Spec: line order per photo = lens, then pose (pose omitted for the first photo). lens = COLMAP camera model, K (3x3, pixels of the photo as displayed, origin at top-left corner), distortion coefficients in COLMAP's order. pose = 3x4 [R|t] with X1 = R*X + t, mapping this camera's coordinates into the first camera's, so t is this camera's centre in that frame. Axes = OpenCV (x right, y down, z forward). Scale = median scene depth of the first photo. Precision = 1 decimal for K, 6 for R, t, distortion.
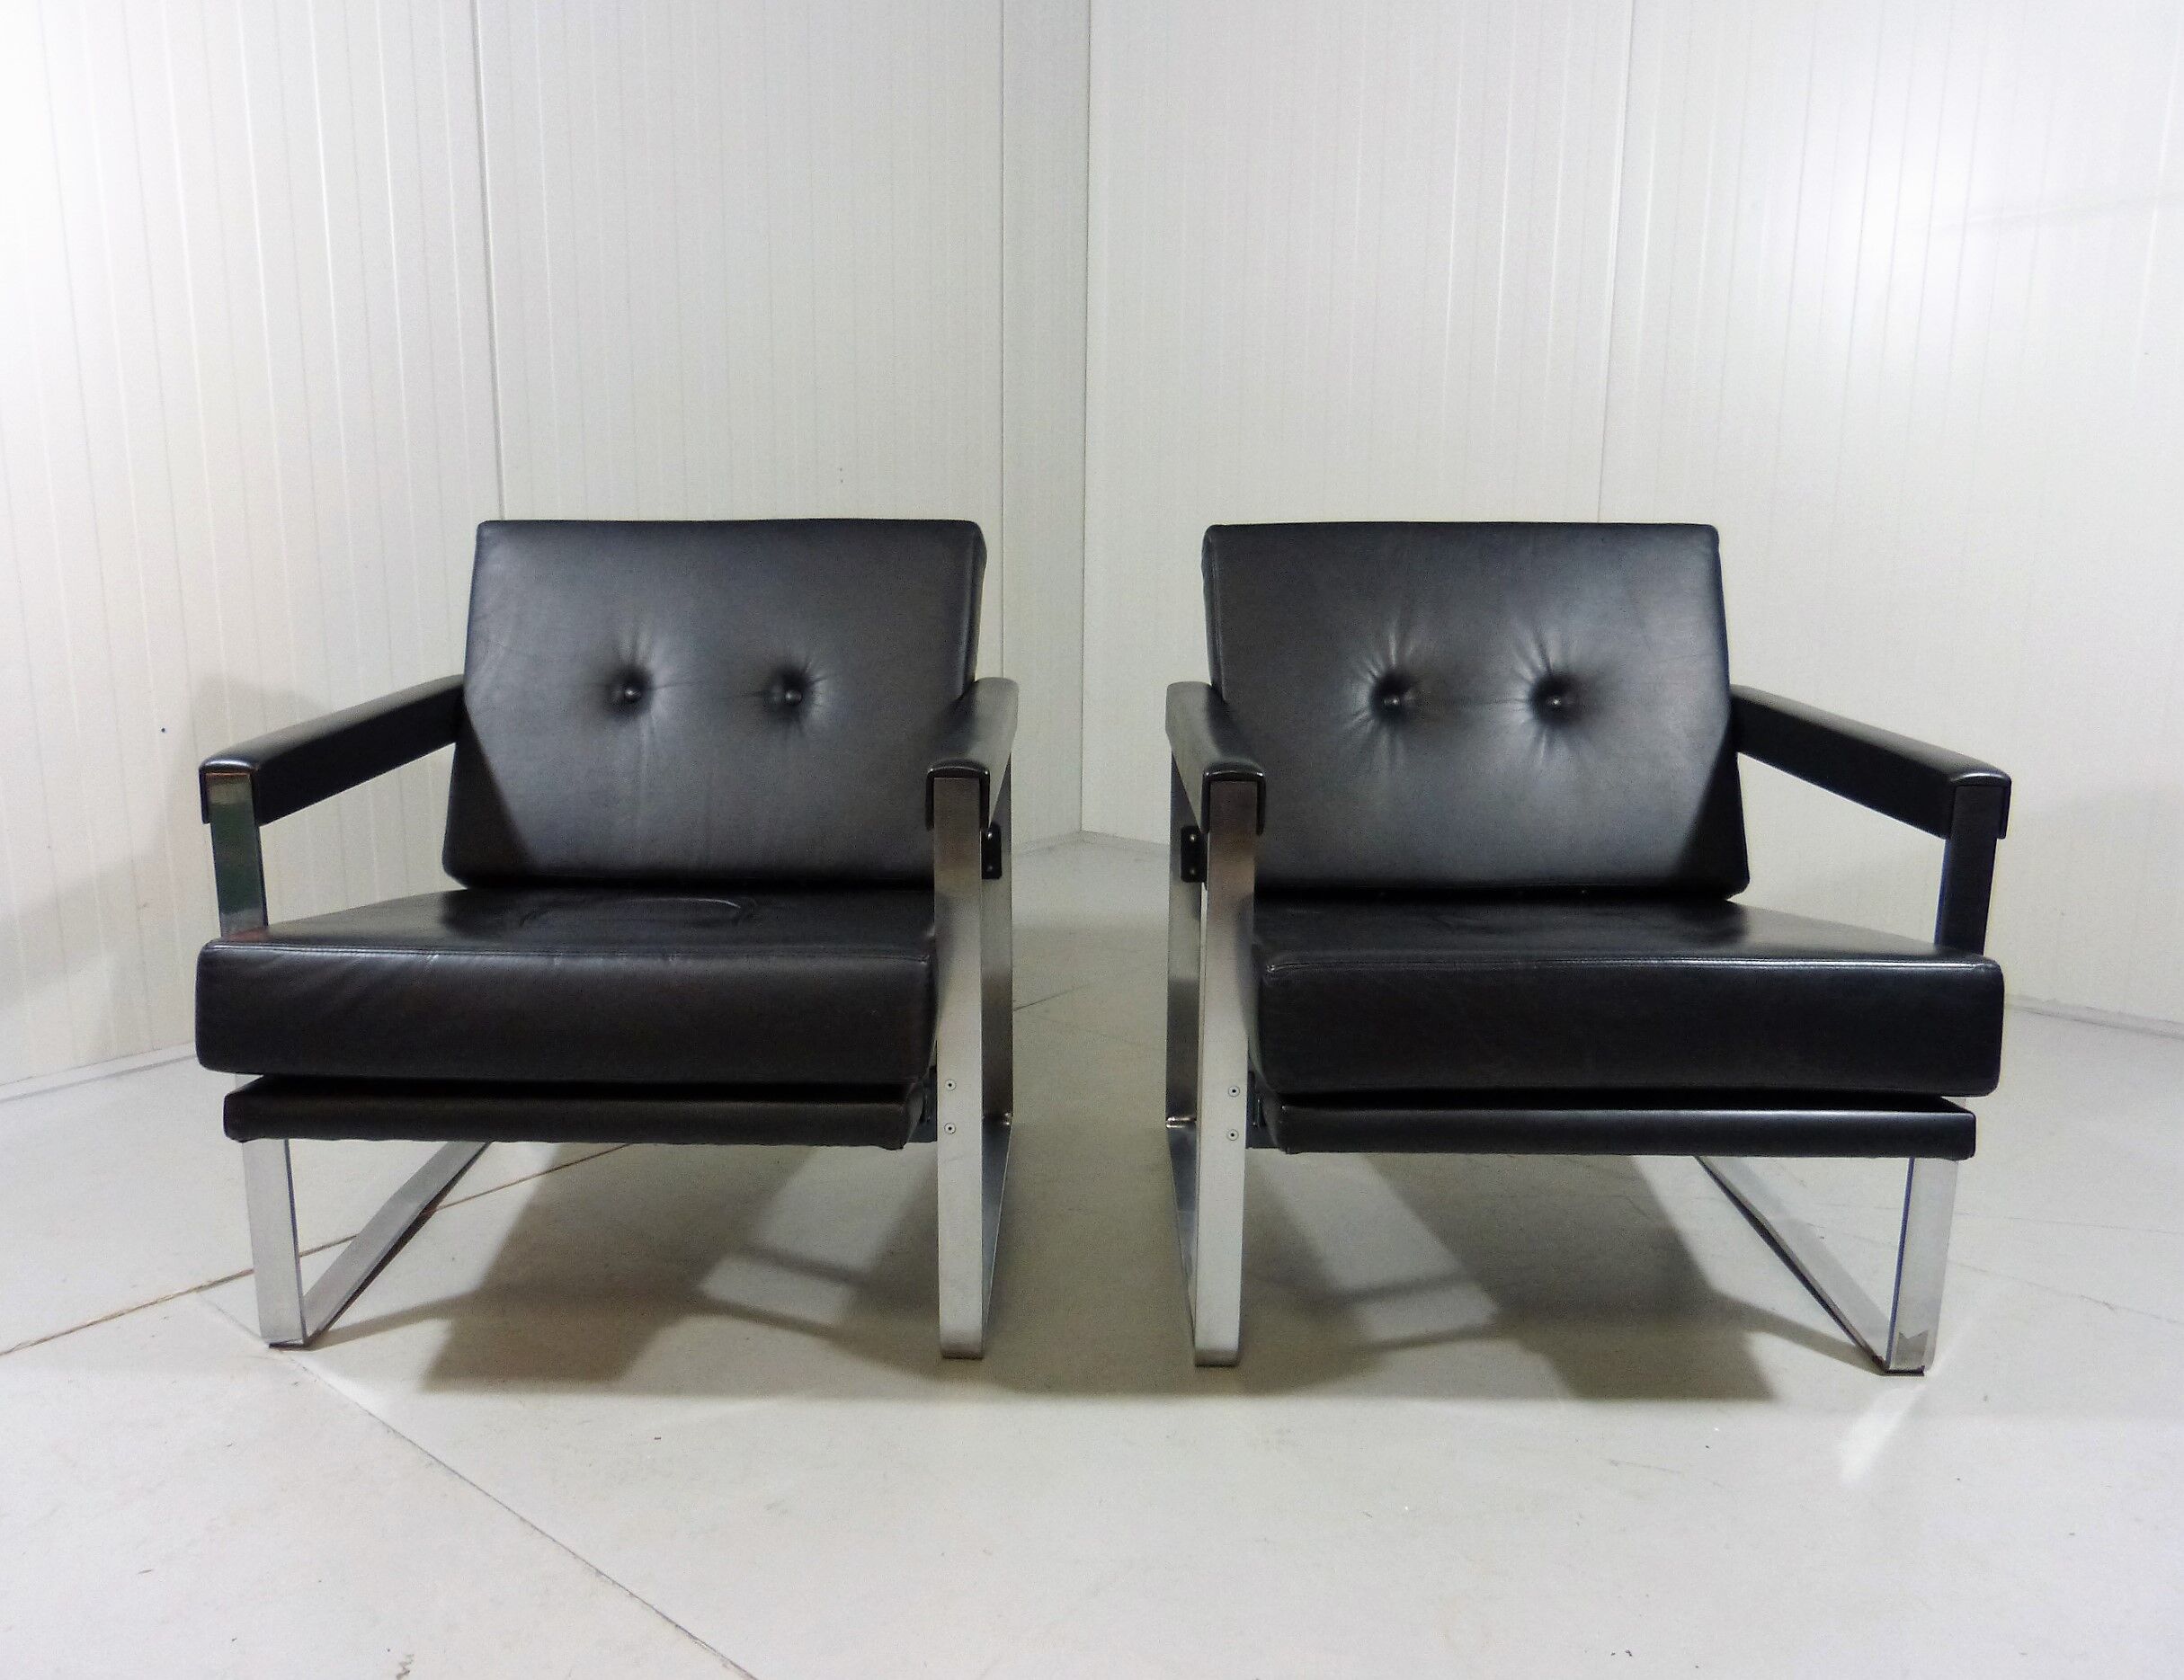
lens RADIAL K [[1692.1, 0, 1063.3], [0, 1692.1, 903.8], [0, 0, 1]] dist [-0.045104, 0.046762]
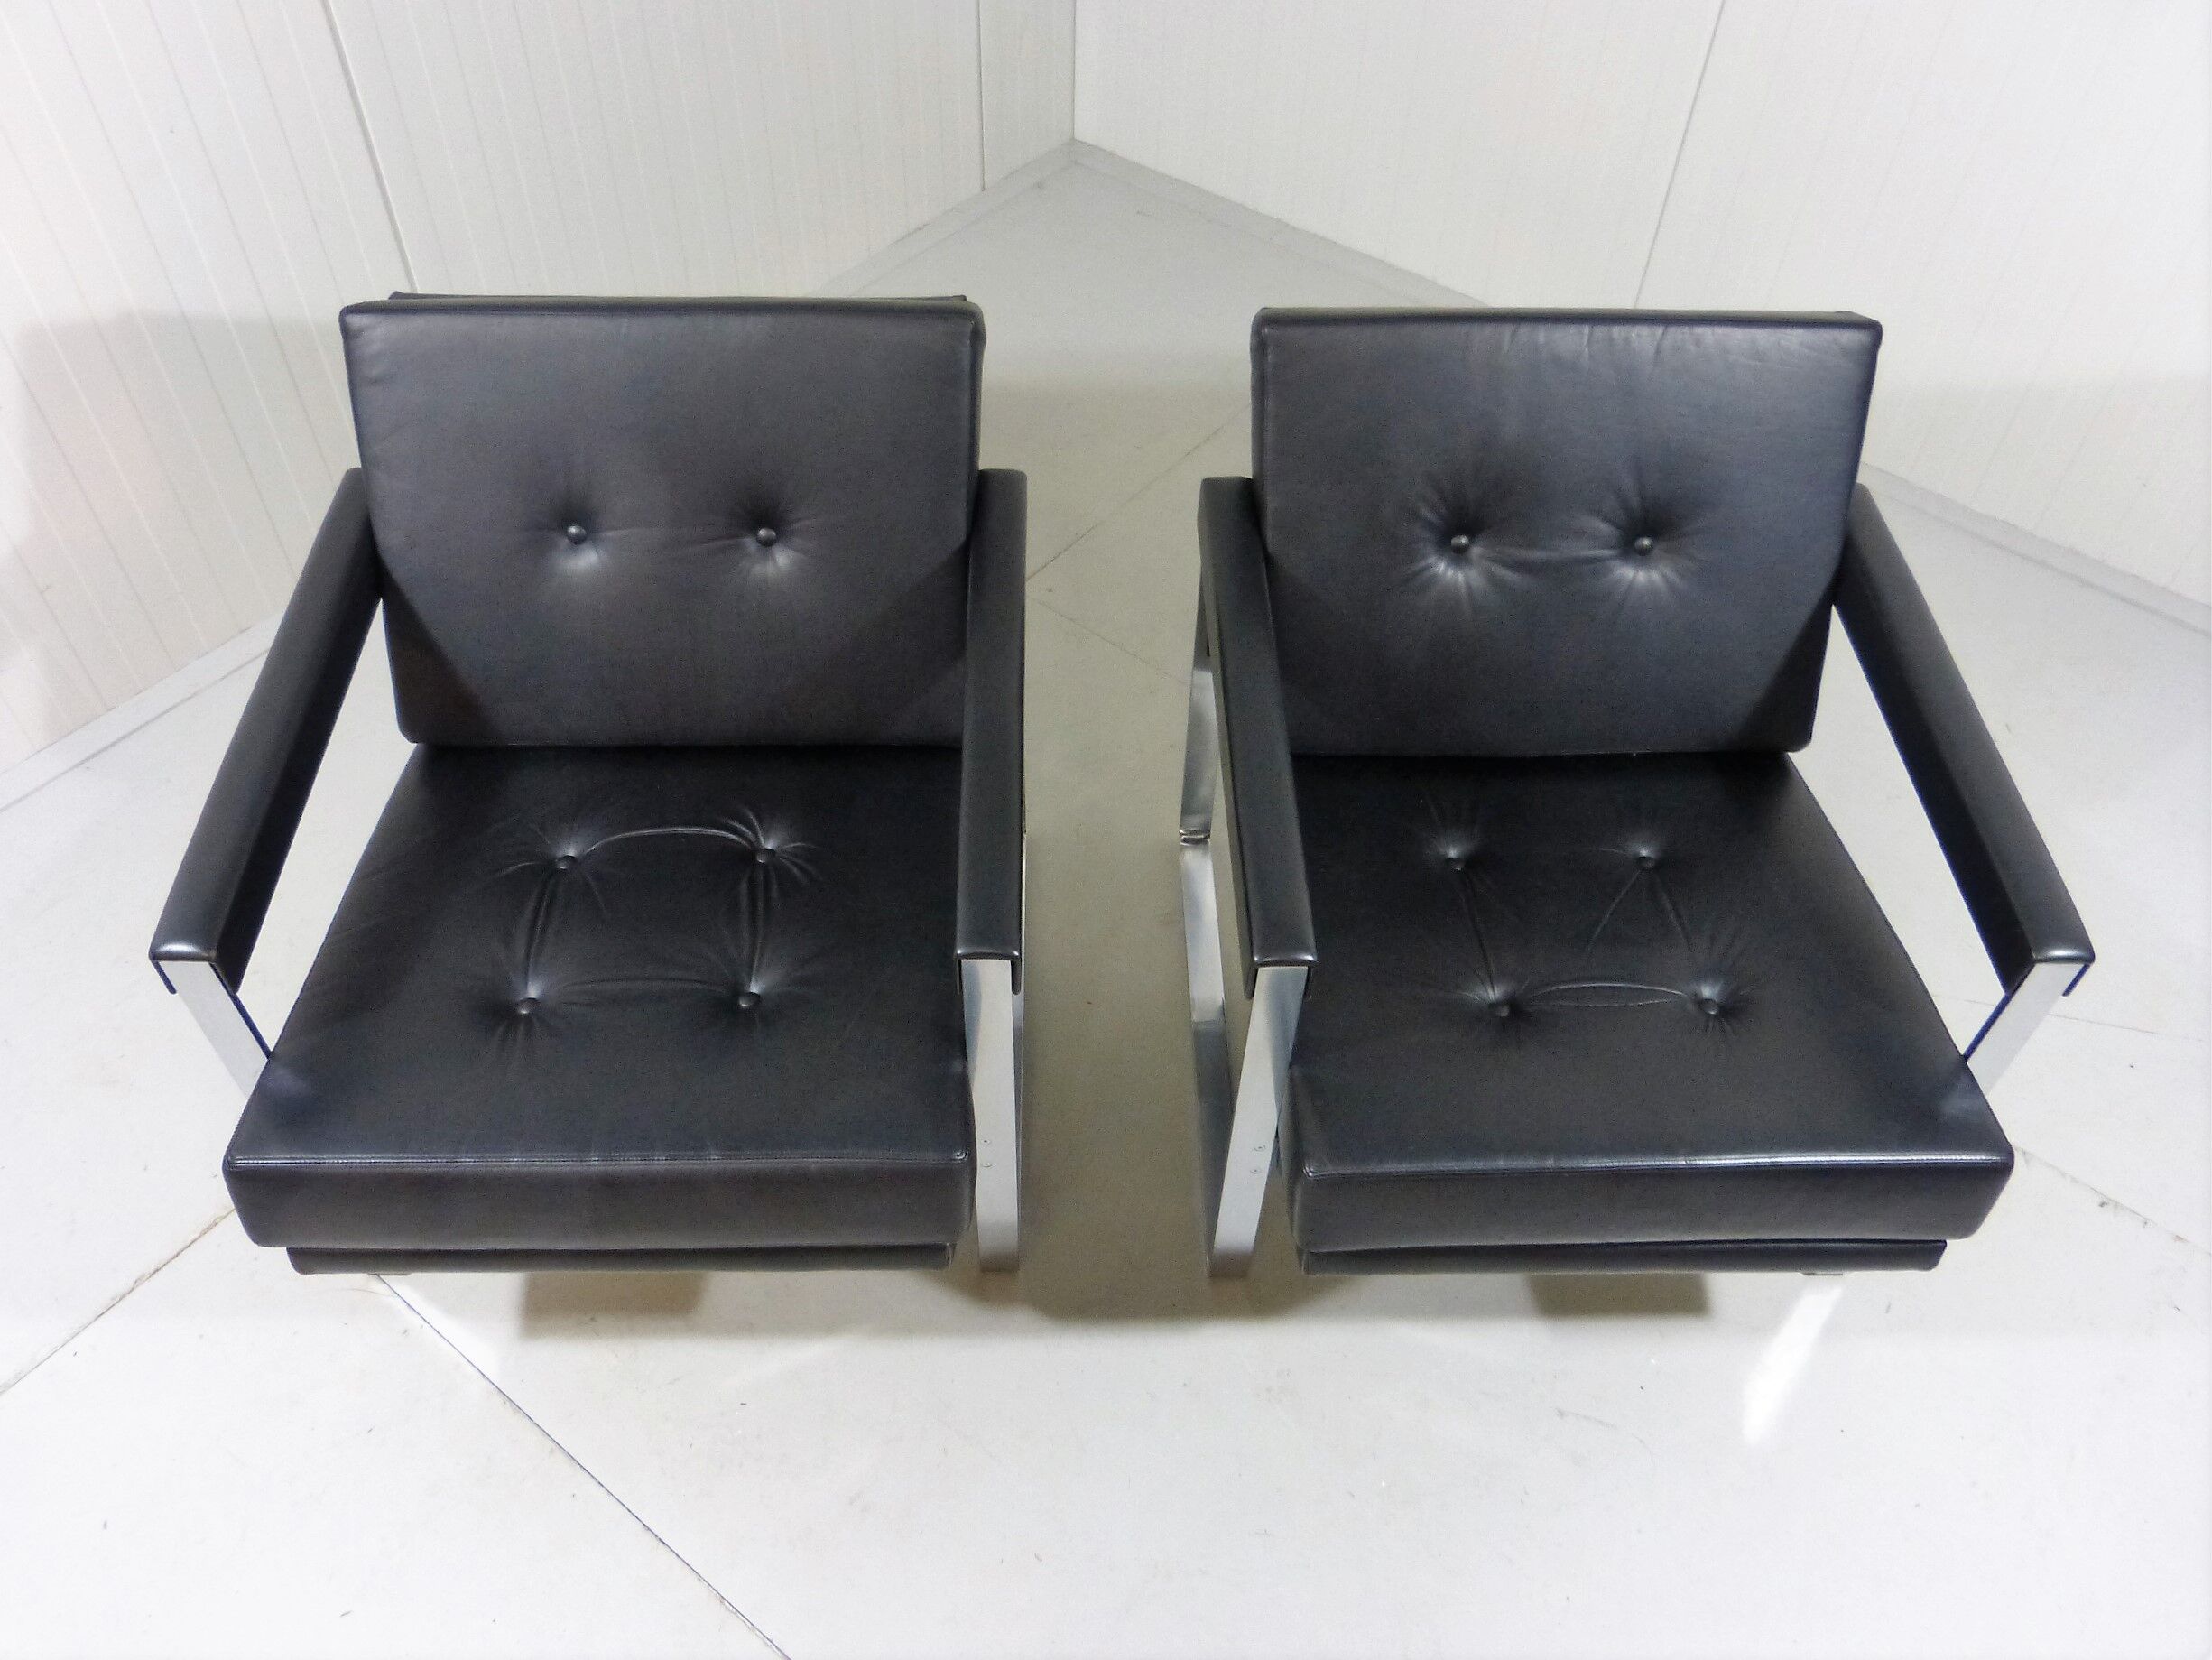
lens RADIAL K [[1667.8, 0, 1098.1], [0, 1667.8, 859.5], [0, 0, 1]] dist [-0.033187, 0.026154]
pose [[0.999262, -0.015536, 0.035143, -0.028284], [-0.007922, 0.811666, 0.584068, -0.564437], [-0.037598, -0.583915, 0.810944, 0.249074]]
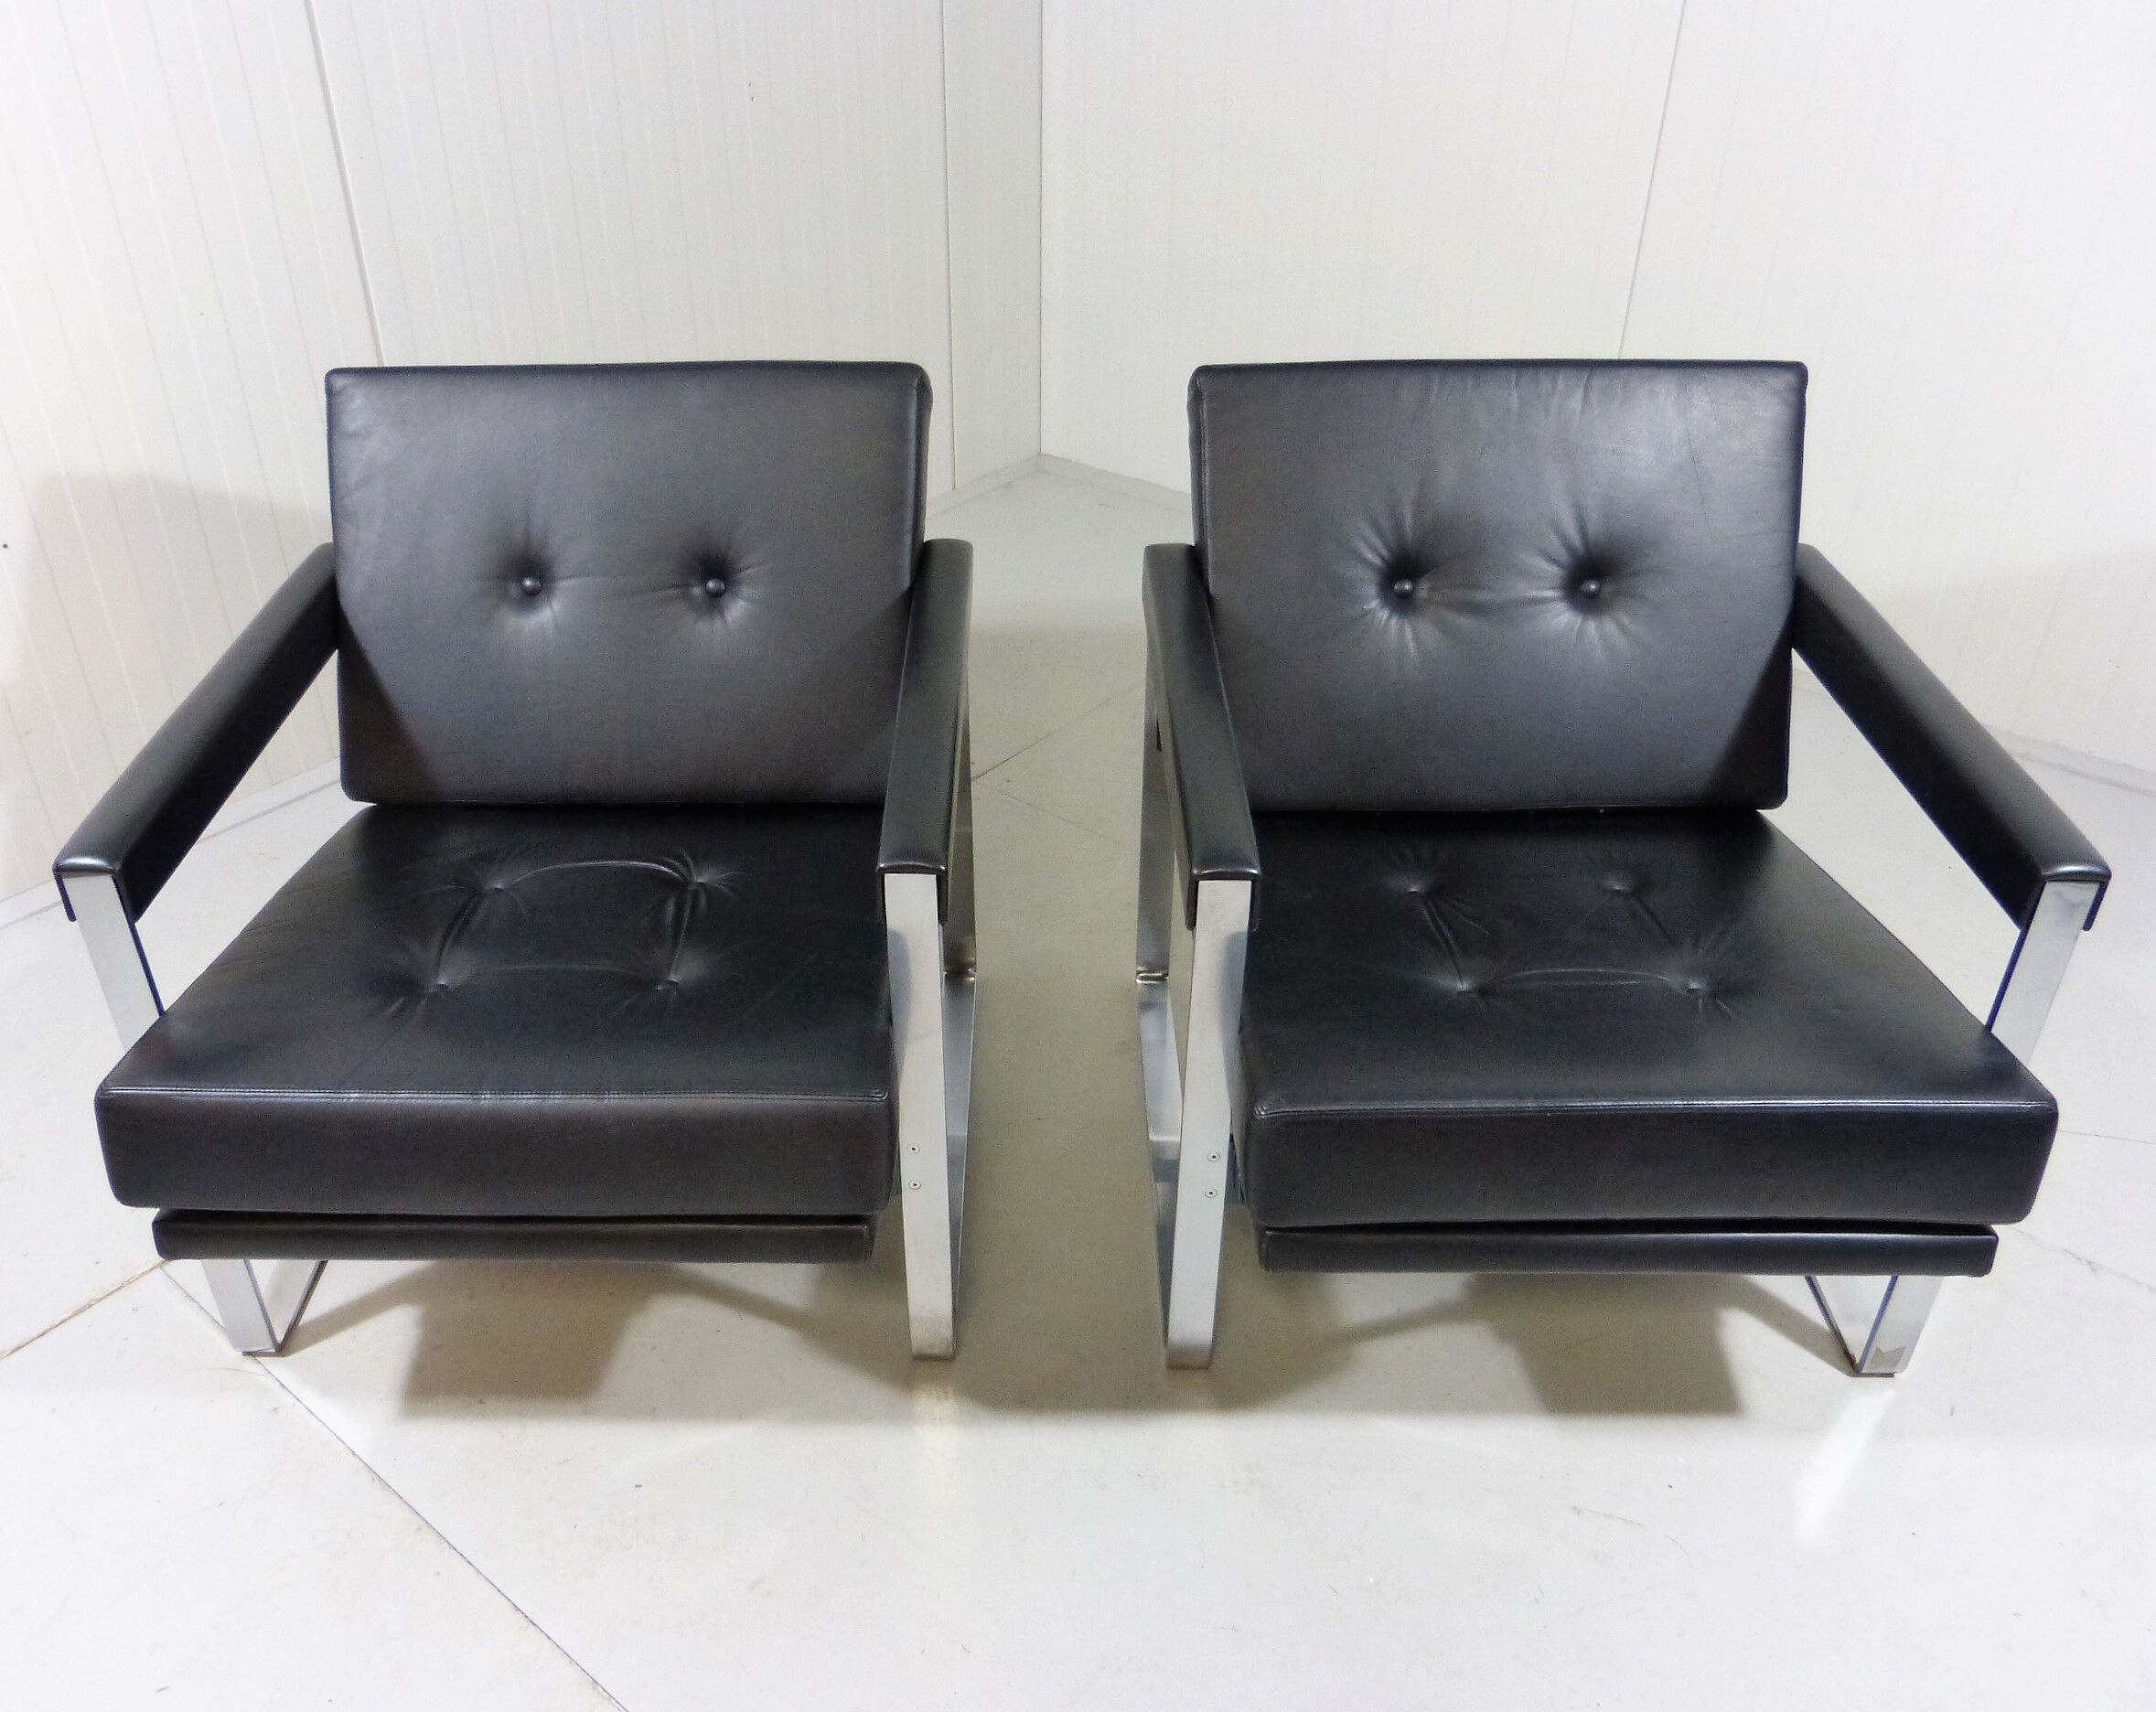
lens RADIAL K [[1697.2, 0, 1008.3], [0, 1697.2, 901.0], [0, 0, 1]] dist [-0.032311, 0.021721]
pose [[0.999911, -0.010961, -0.007592, -0.004740], [0.012921, 0.937050, 0.348957, -0.319413], [0.003289, -0.349024, 0.937108, 0.144386]]
